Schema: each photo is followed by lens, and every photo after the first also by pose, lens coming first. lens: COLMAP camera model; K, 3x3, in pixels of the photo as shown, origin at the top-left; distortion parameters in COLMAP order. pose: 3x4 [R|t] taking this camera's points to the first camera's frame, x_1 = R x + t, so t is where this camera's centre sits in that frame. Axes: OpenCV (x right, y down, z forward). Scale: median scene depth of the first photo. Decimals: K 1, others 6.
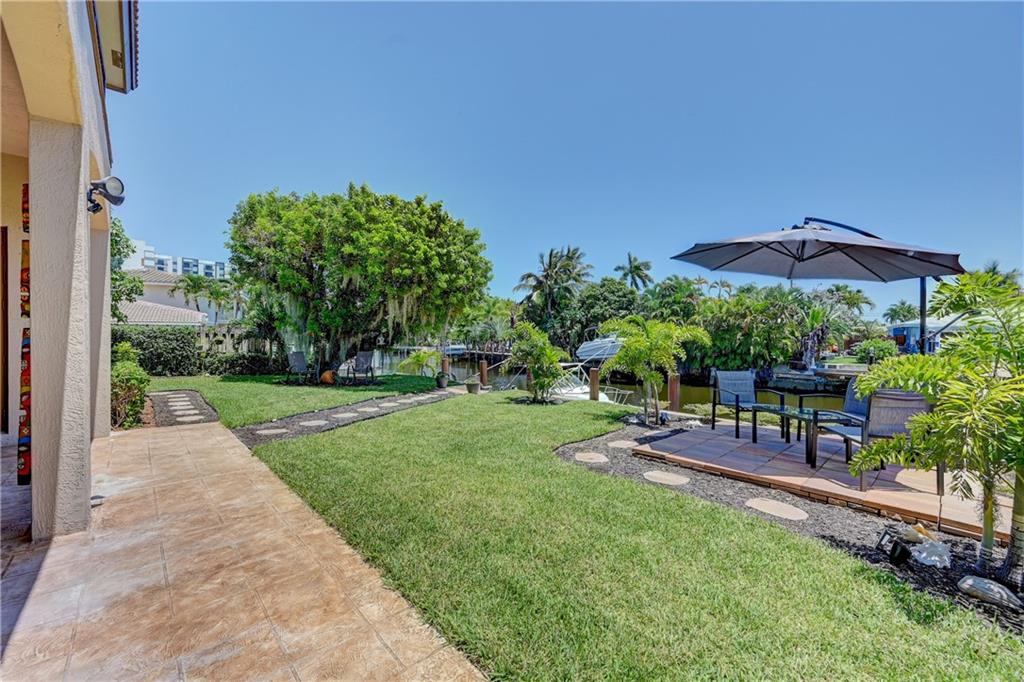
lens RADIAL K [[410.7, 0, 514.2], [0, 410.7, 334.9], [0, 0, 1]] dist [0.003460, 0.000014]
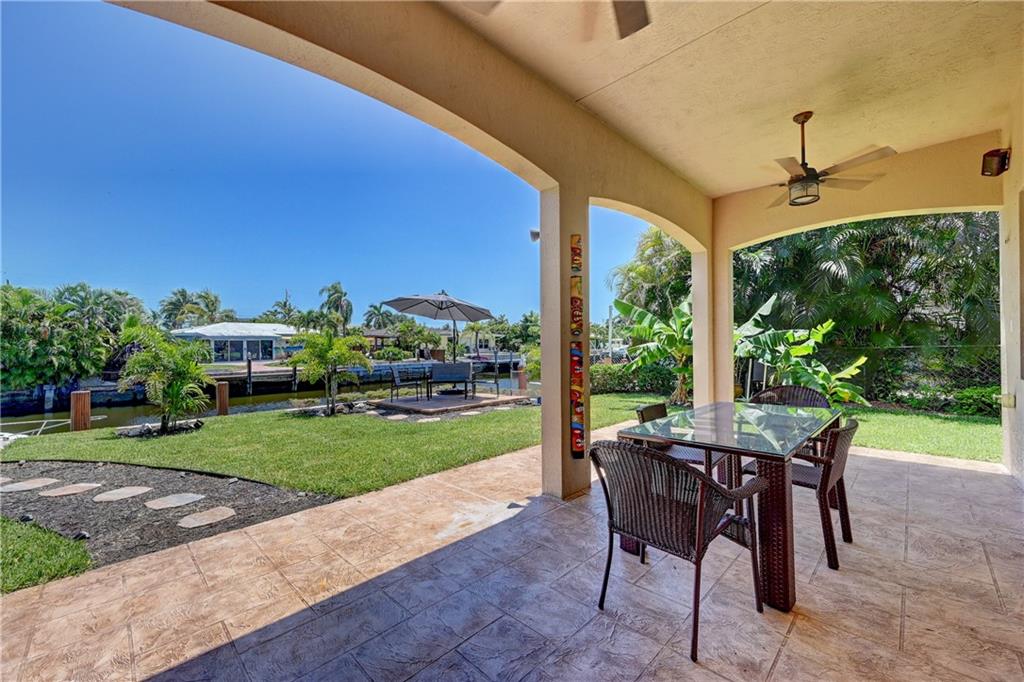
lens RADIAL K [[410.7, 0, 517.5], [0, 410.7, 338.4], [0, 0, 1]] dist [0.003460, 0.000014]
pose [[-0.041401, 0.007565, 0.999114, -0.266269], [0.000630, 0.999971, -0.007545, -0.001838], [-0.999142, 0.000317, -0.041405, 0.134142]]
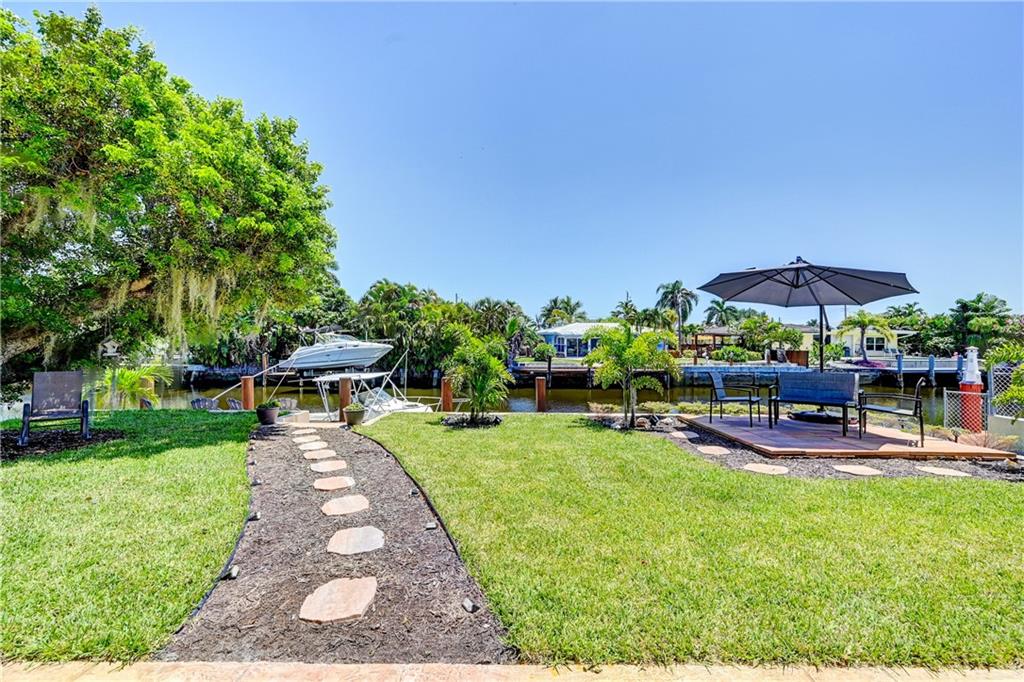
lens RADIAL K [[410.7, 0, 509.8], [0, 410.7, 342.4], [0, 0, 1]] dist [0.003460, 0.000014]
pose [[0.692281, -0.001719, 0.721626, -0.169932], [-0.004172, 0.999971, 0.006385, 0.000216], [-0.721616, -0.007431, 0.692254, 0.143106]]
